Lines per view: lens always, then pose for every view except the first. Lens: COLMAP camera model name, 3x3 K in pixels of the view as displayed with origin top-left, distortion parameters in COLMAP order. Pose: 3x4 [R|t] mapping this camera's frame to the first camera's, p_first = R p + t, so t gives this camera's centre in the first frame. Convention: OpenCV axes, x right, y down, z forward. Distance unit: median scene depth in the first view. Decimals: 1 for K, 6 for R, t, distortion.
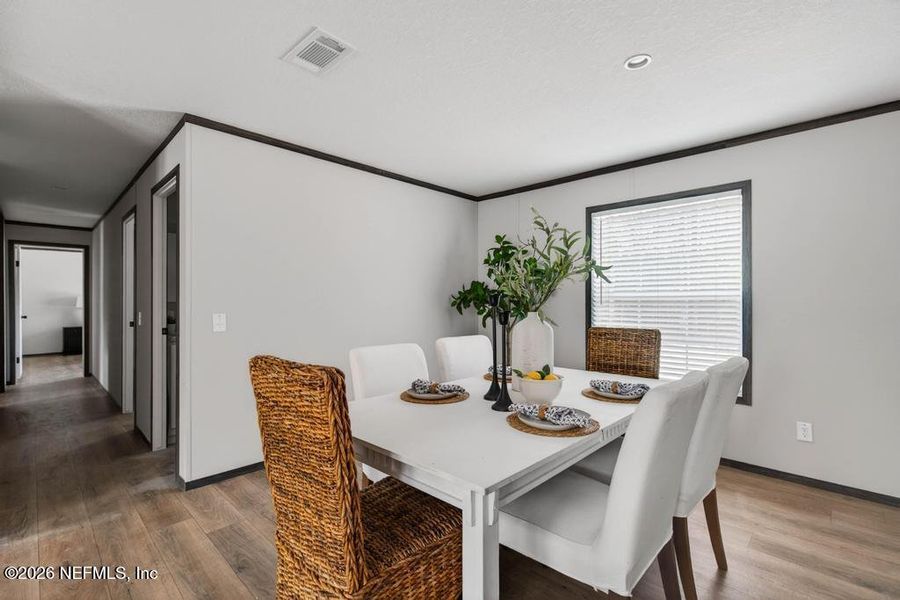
lens RADIAL K [[404.3, 0, 449.6], [0, 404.3, 297.8], [0, 0, 1]] dist [0.000588, 0.000315]
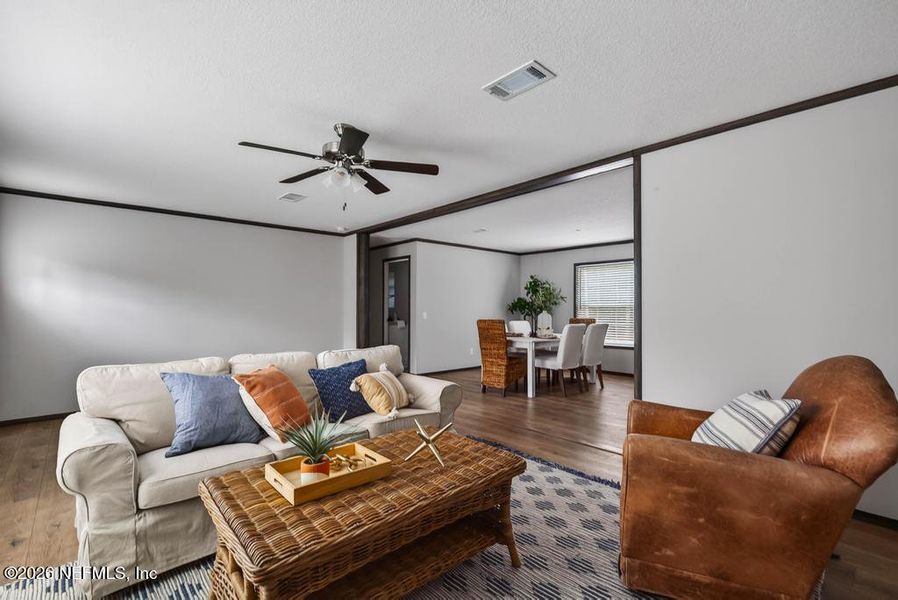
lens RADIAL K [[403.4, 0, 448.6], [0, 403.4, 297.8], [0, 0, 1]] dist [0.000588, 0.000315]
pose [[0.997515, 0.000732, -0.070446, -0.155831], [-0.001980, 0.999842, -0.017642, -0.004781], [0.070422, 0.017738, 0.997360, -1.066628]]
